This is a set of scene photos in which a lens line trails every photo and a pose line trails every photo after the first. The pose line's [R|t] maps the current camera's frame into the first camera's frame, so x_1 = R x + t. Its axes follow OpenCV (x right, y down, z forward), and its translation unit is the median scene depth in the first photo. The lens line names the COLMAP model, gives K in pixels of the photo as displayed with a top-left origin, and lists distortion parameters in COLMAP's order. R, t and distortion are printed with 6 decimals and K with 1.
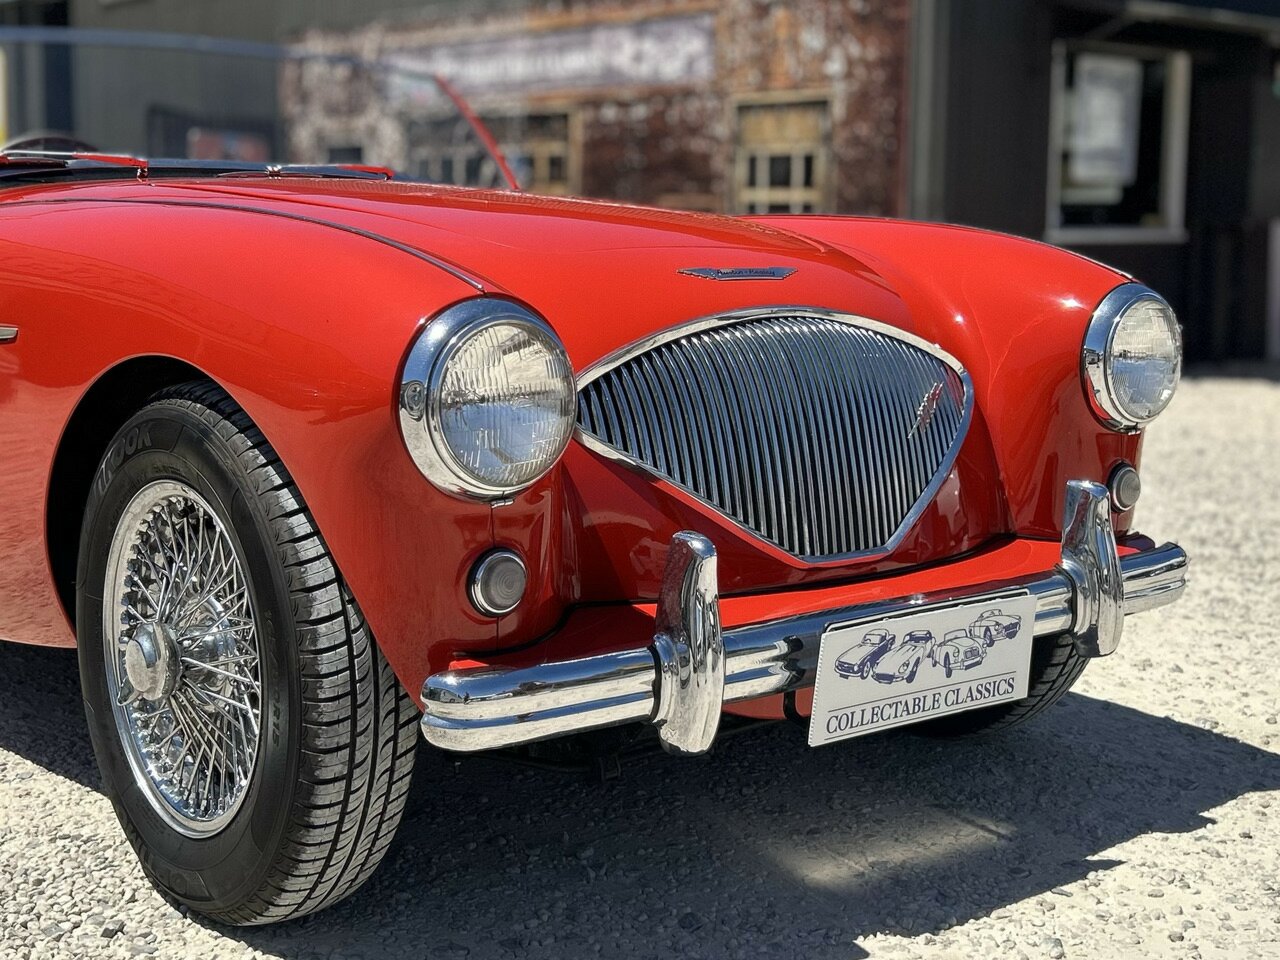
lens RADIAL K [[1721.1, 0, 698.4], [0, 1721.1, 369.1], [0, 0, 1]] dist [0.118008, -0.324822]
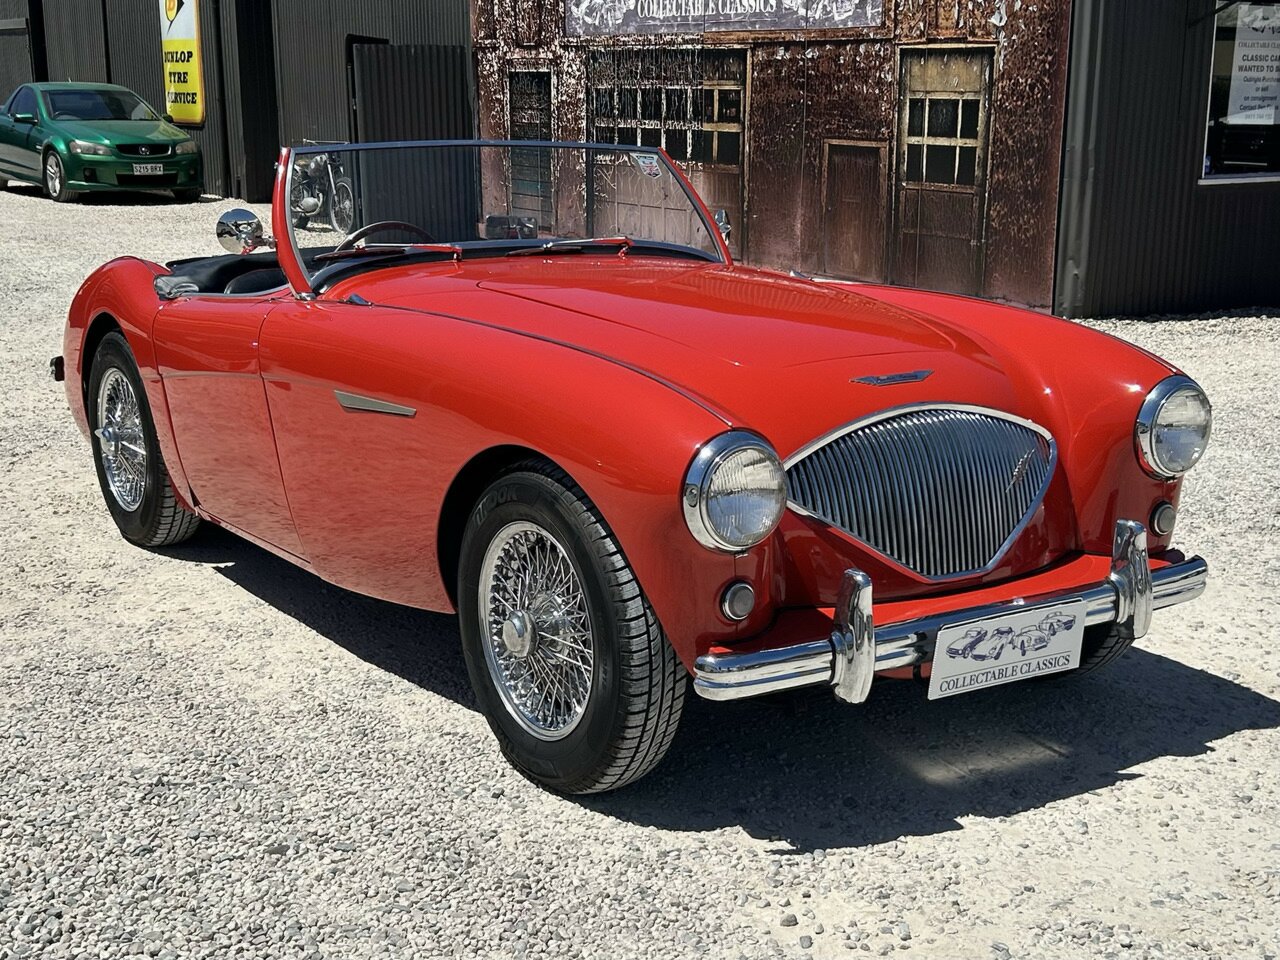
lens RADIAL K [[1842.7, 0, 686.6], [0, 1842.7, 483.5], [0, 0, 1]] dist [0.151801, -0.692207]
pose [[0.995766, 0.022609, -0.089095, -0.009546], [-0.009609, 0.989572, 0.143721, -0.208532], [0.091415, -0.142256, 0.985600, -0.629854]]
